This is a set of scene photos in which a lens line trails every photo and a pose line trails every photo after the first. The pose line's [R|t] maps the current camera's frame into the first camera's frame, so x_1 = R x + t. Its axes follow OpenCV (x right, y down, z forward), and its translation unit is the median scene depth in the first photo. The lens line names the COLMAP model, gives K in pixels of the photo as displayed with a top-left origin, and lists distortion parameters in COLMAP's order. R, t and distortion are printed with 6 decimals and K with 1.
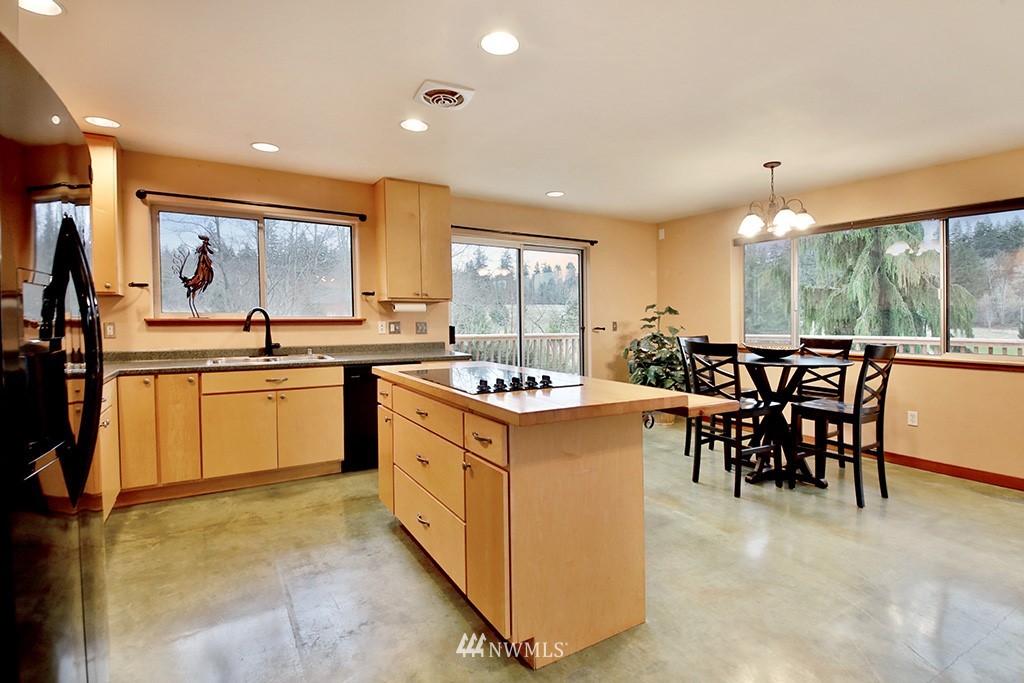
lens RADIAL K [[471.7, 0, 521.4], [0, 471.7, 337.4], [0, 0, 1]] dist [0.044114, -0.042142]
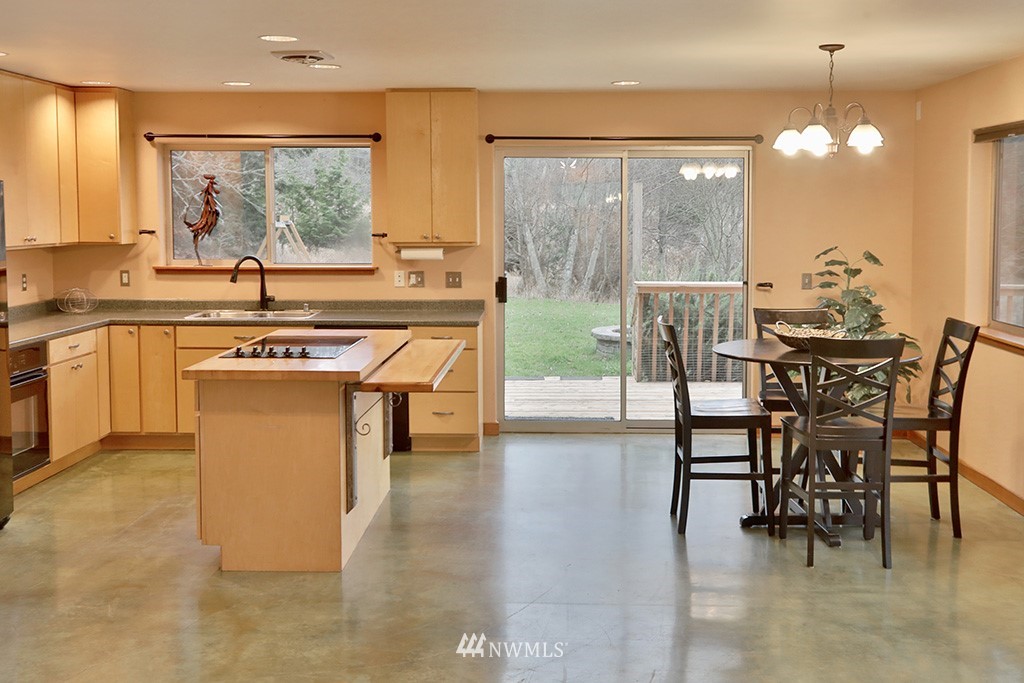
lens RADIAL K [[1130.2, 0, 606.4], [0, 1130.2, 310.2], [0, 0, 1]] dist [0.016083, 0.010930]
pose [[0.864986, 0.045859, -0.499696, 1.105081], [-0.023788, 0.998443, 0.050454, -0.084985], [0.501232, -0.031755, 0.864730, -0.503973]]
